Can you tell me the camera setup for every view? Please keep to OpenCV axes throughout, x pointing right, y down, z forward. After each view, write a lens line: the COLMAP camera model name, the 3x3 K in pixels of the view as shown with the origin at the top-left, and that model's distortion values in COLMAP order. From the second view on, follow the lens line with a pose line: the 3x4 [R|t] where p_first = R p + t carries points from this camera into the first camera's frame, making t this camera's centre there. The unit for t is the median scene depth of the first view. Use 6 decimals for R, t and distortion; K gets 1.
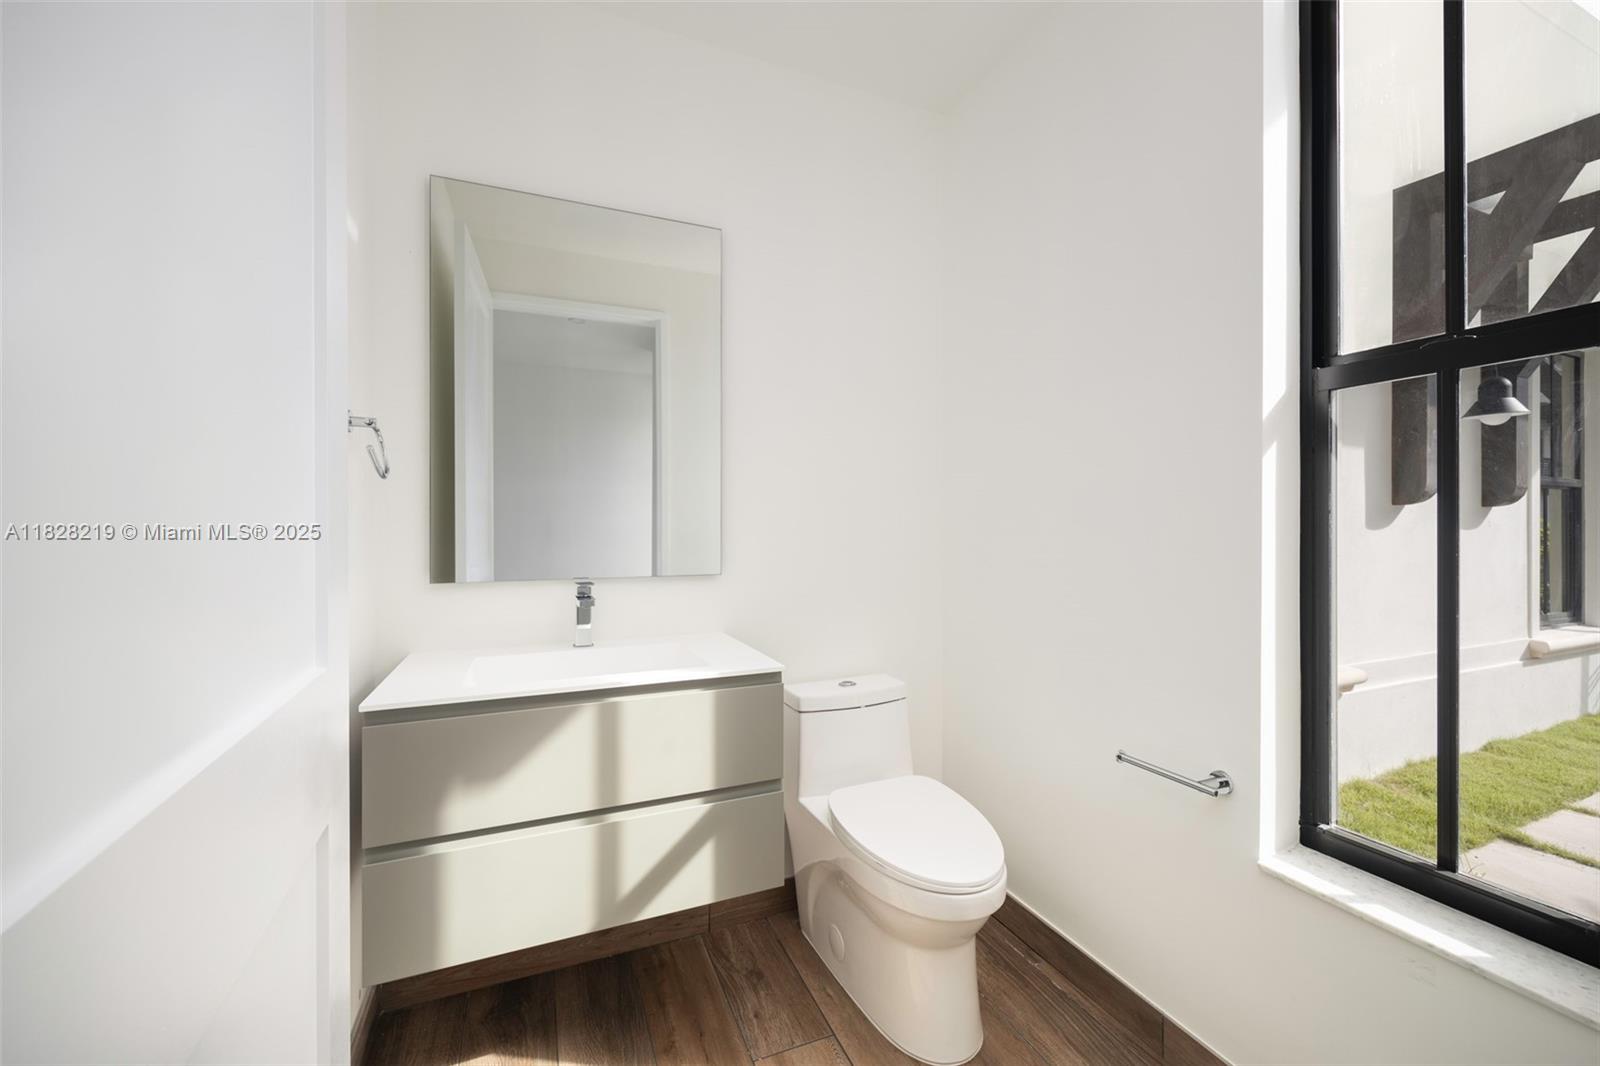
lens RADIAL K [[635.2, 0, 798.8], [0, 635.2, 530.8], [0, 0, 1]] dist [-0.000829, 0.000140]
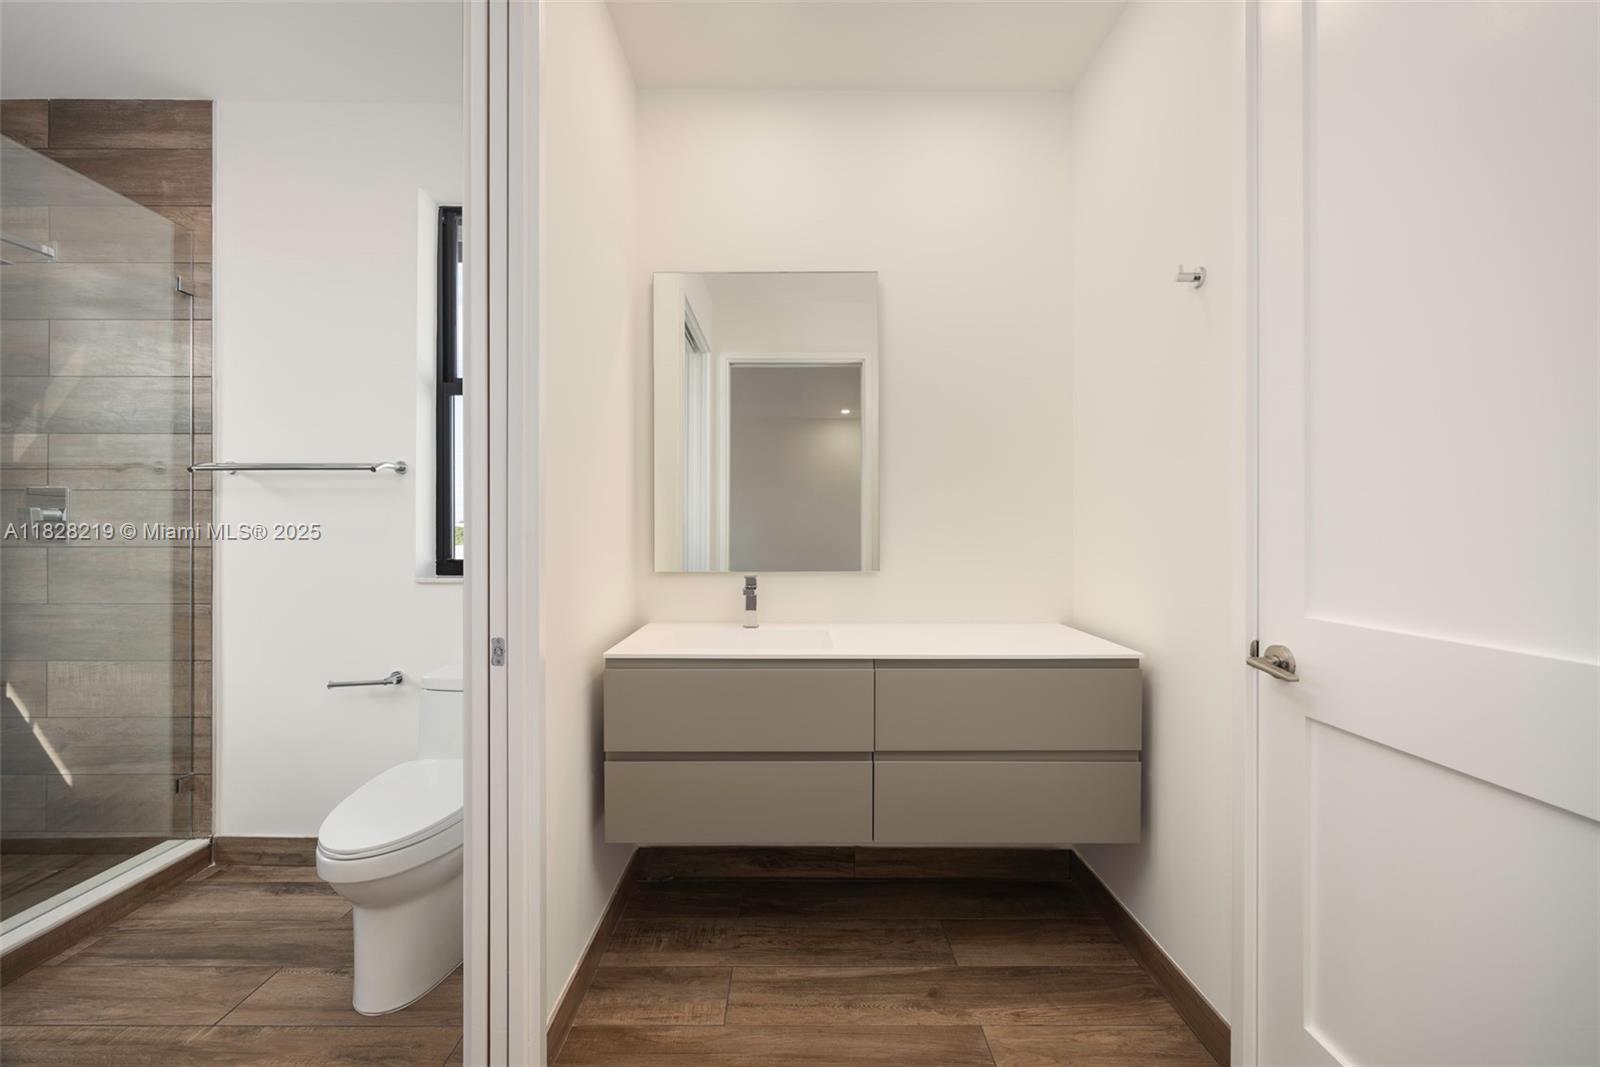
lens RADIAL K [[635.2, 0, 807.5], [0, 635.2, 535.6], [0, 0, 1]] dist [-0.000829, 0.000140]
pose [[0.367666, 0.000366, 0.929958, -0.549933], [0.003099, 0.999994, -0.001618, 0.006988], [-0.929953, 0.003477, 0.367663, -0.698346]]
